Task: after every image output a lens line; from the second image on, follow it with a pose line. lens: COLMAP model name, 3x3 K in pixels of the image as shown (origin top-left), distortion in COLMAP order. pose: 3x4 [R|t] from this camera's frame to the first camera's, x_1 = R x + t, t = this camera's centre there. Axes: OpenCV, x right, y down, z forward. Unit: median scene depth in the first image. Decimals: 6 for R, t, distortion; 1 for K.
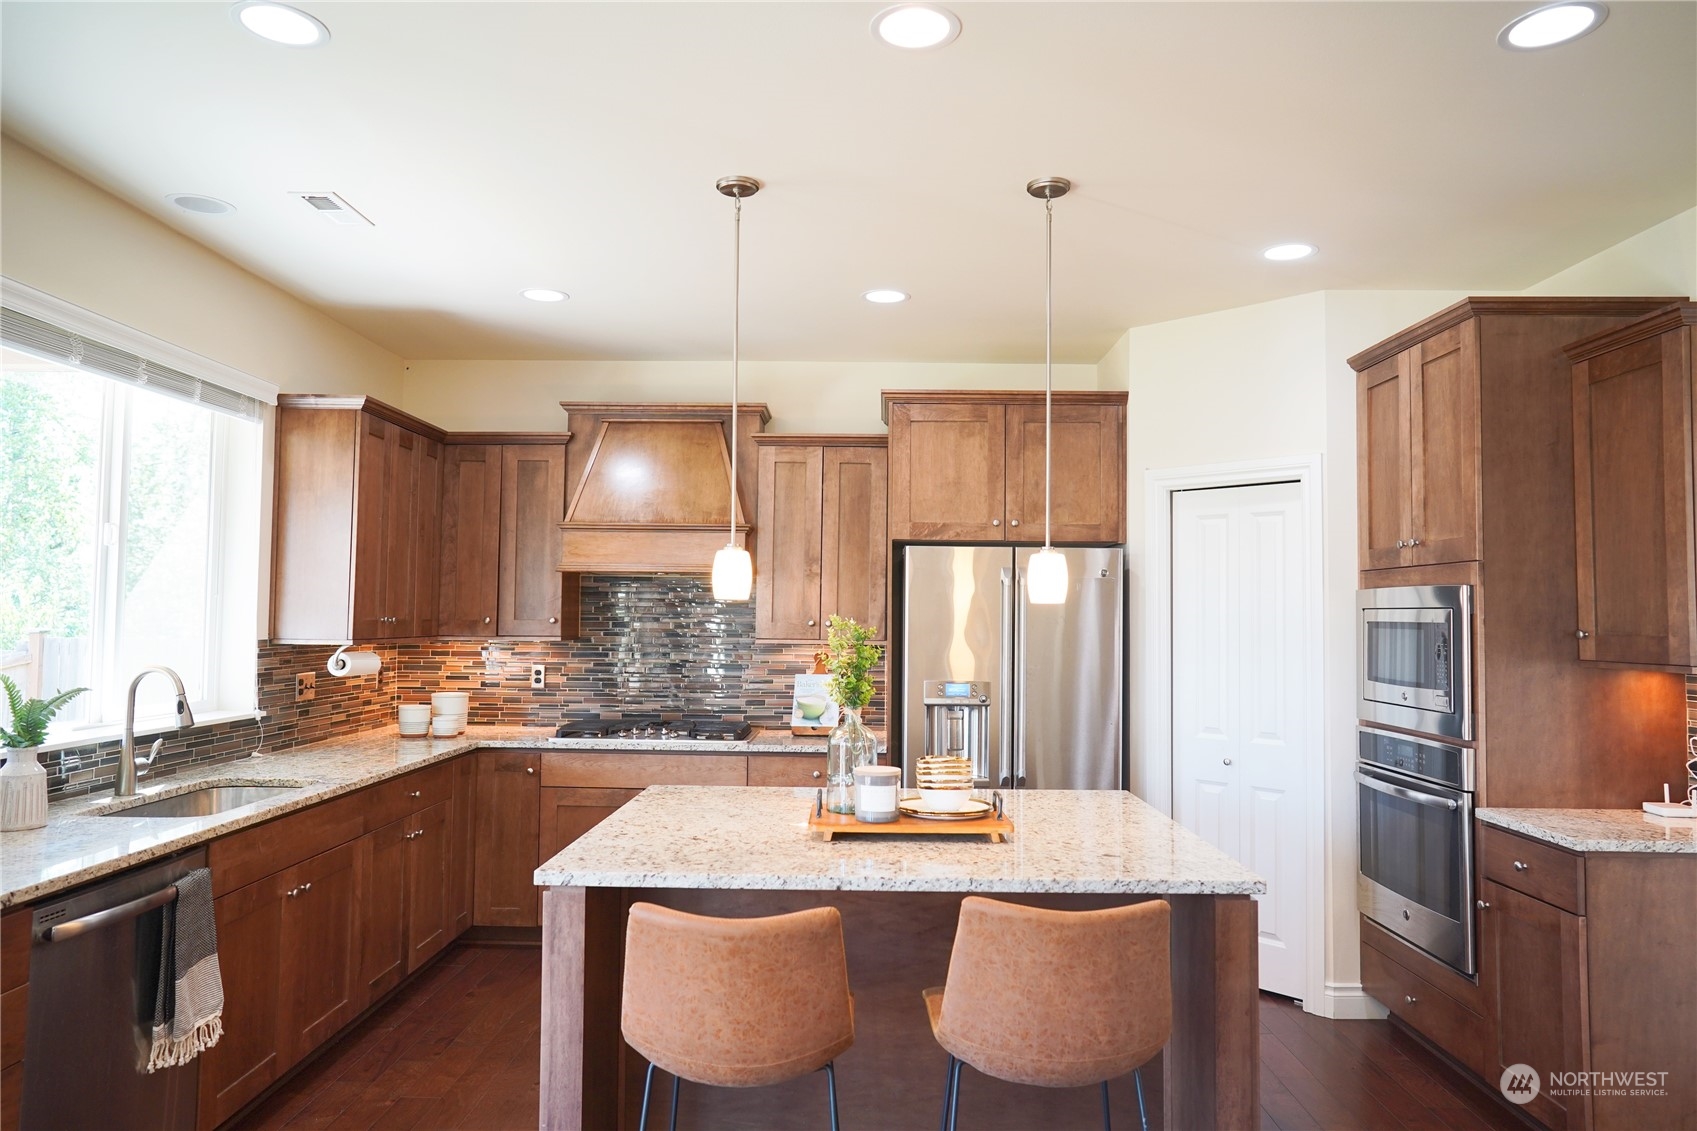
lens RADIAL K [[1126.5, 0, 848.5], [0, 1126.5, 565.5], [0, 0, 1]] dist [-0.039111, 0.052995]
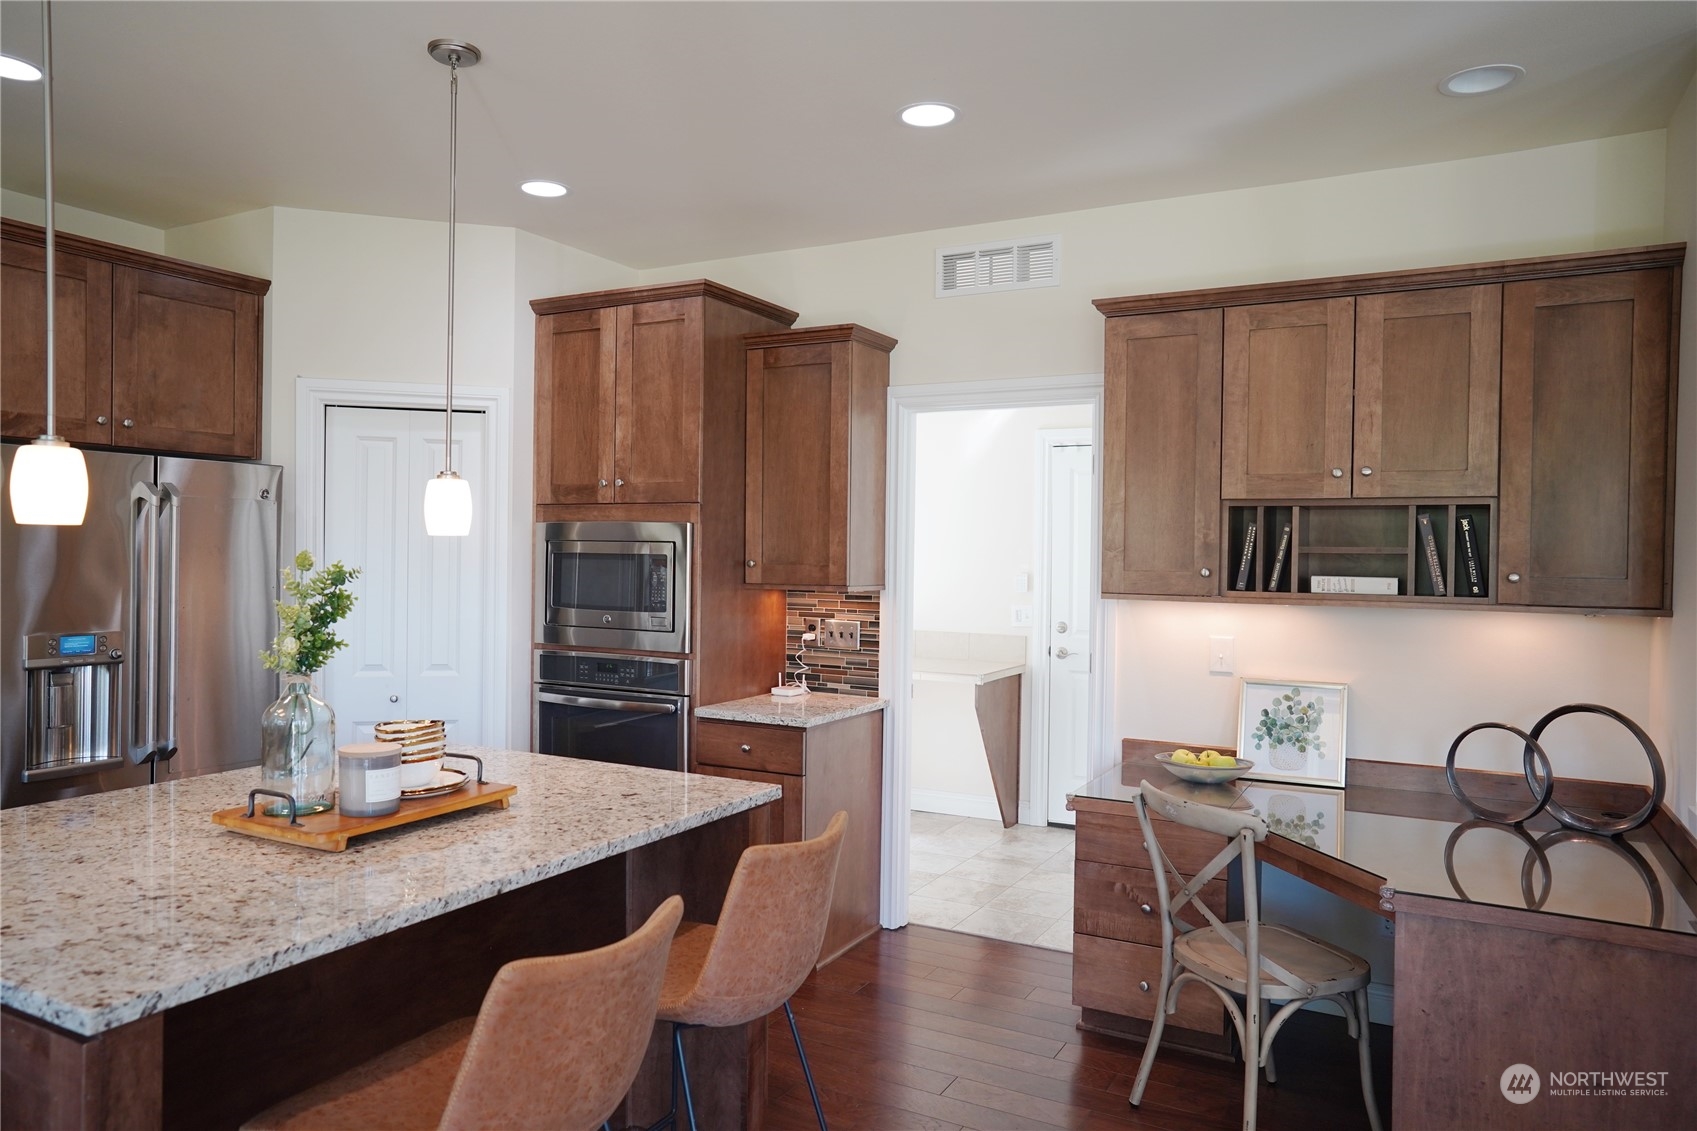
lens RADIAL K [[1126.5, 0, 848.5], [0, 1126.5, 565.5], [0, 0, 1]] dist [-0.039111, 0.052995]
pose [[0.466829, -0.014190, 0.884234, -0.324940], [-0.048767, 0.997937, 0.041761, 0.003552], [-0.883002, -0.062617, 0.465174, 0.225645]]
